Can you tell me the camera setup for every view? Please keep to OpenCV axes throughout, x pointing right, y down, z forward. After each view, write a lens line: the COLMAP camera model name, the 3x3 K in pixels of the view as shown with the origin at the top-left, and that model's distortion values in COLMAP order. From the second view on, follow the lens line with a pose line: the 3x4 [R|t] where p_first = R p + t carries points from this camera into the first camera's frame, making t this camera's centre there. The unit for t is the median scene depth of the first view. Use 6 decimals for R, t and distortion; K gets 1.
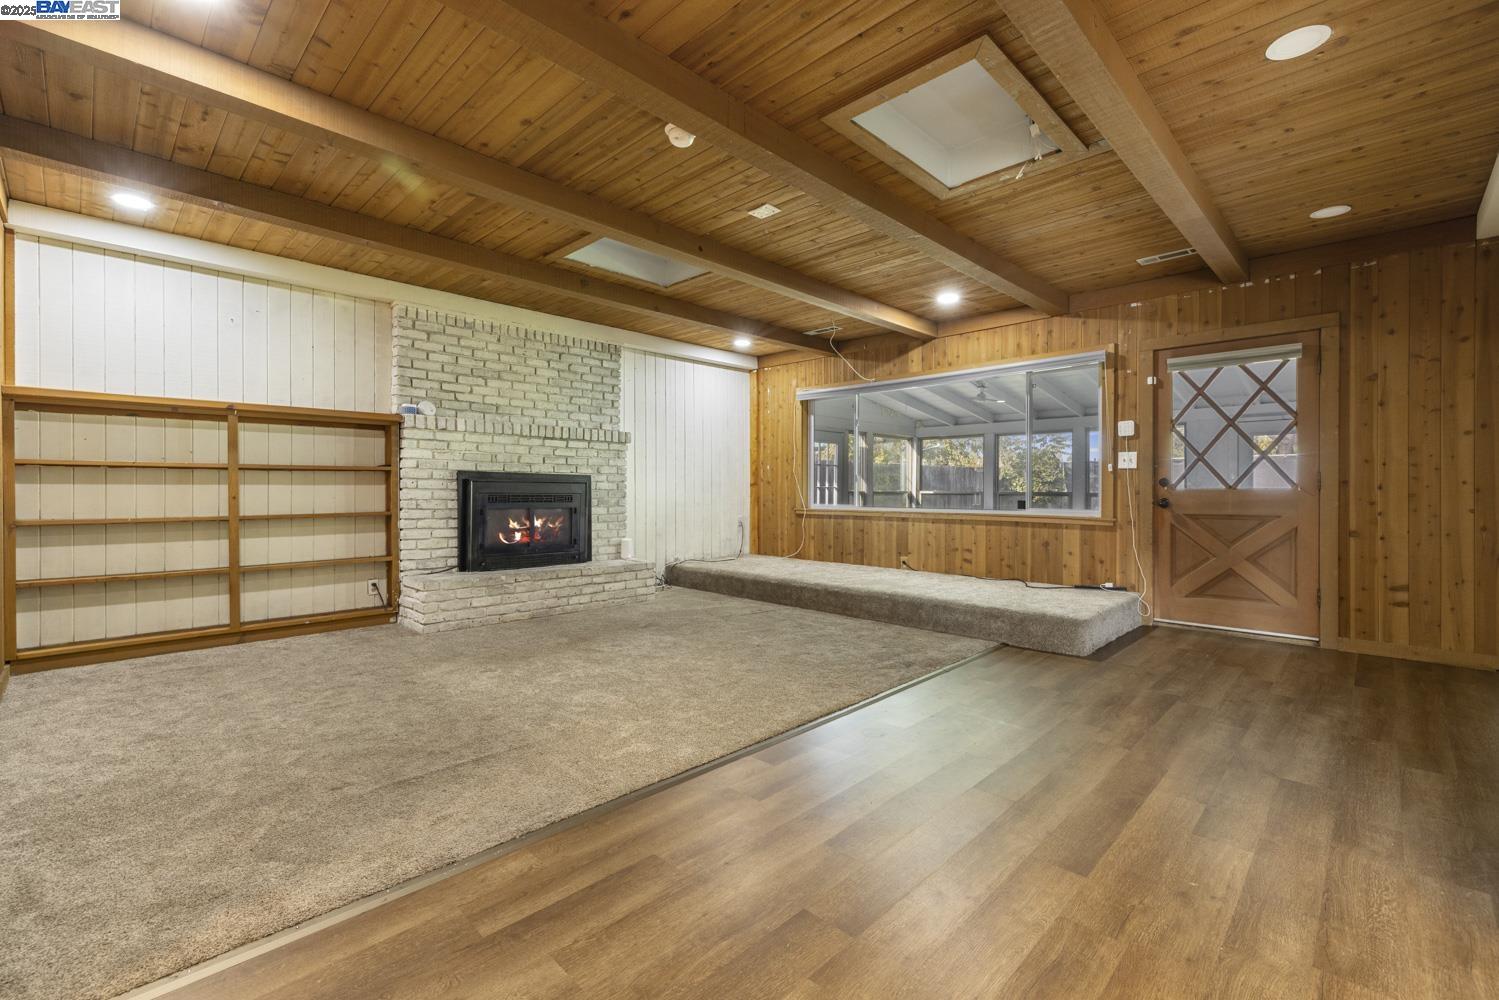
lens RADIAL K [[630.6, 0, 743.4], [0, 630.6, 495.9], [0, 0, 1]] dist [-0.001340, 0.001206]
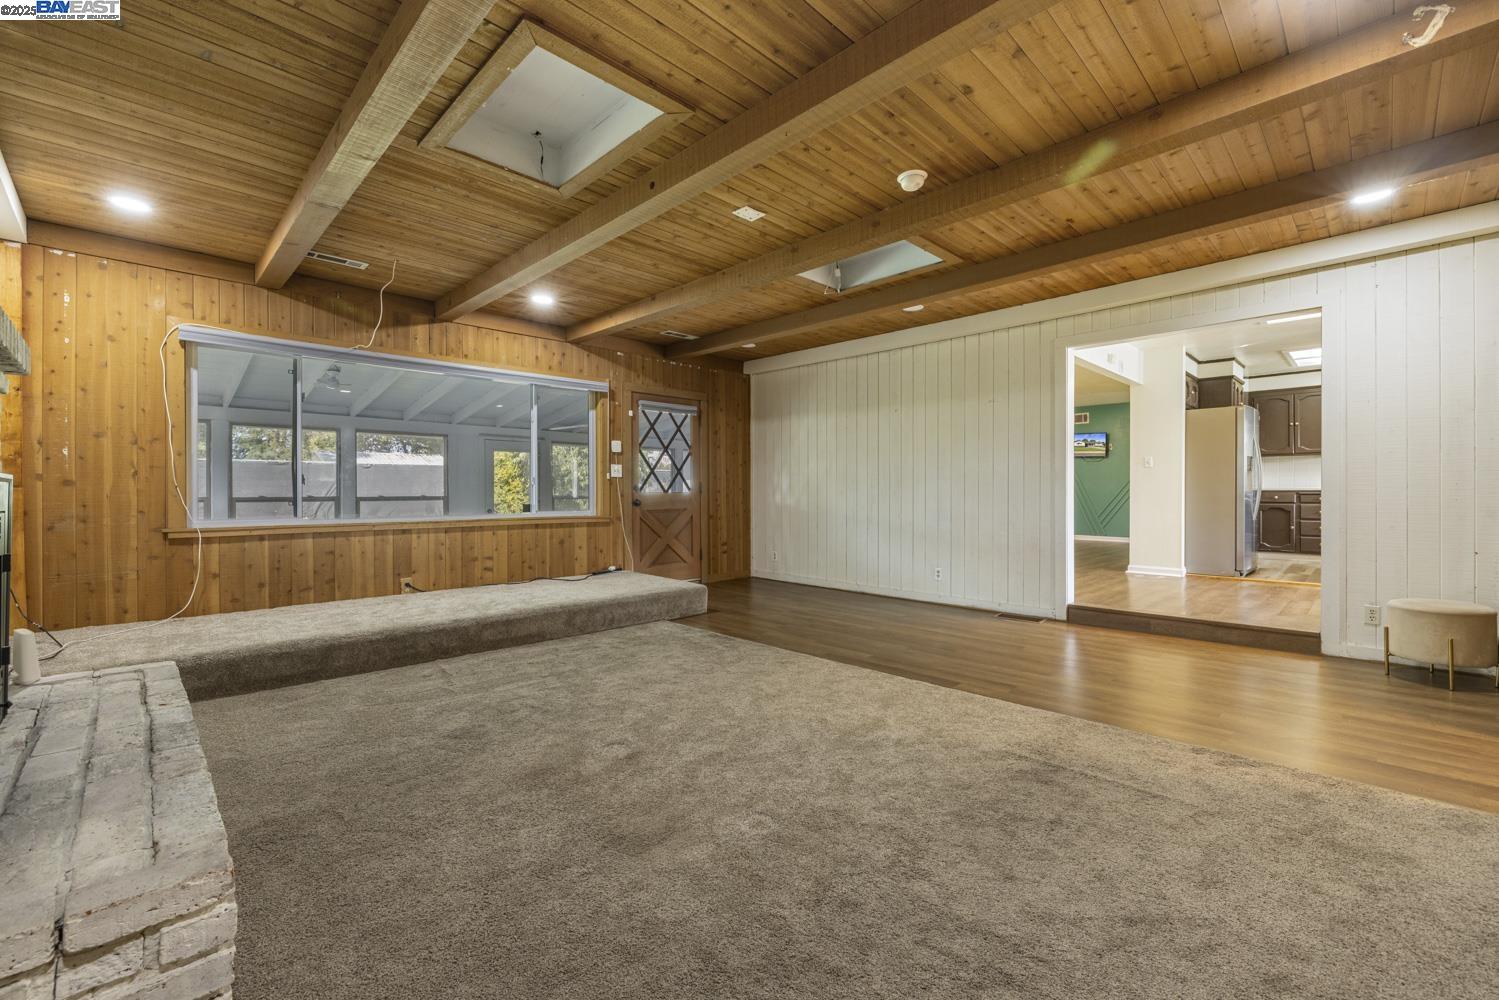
lens RADIAL K [[630.6, 0, 743.3], [0, 630.6, 501.1], [0, 0, 1]] dist [-0.001340, 0.001206]
pose [[0.016648, -0.014301, 0.999759, -0.658480], [0.015310, 0.999784, 0.014046, -0.007620], [-0.999744, 0.015073, 0.016863, 0.678709]]
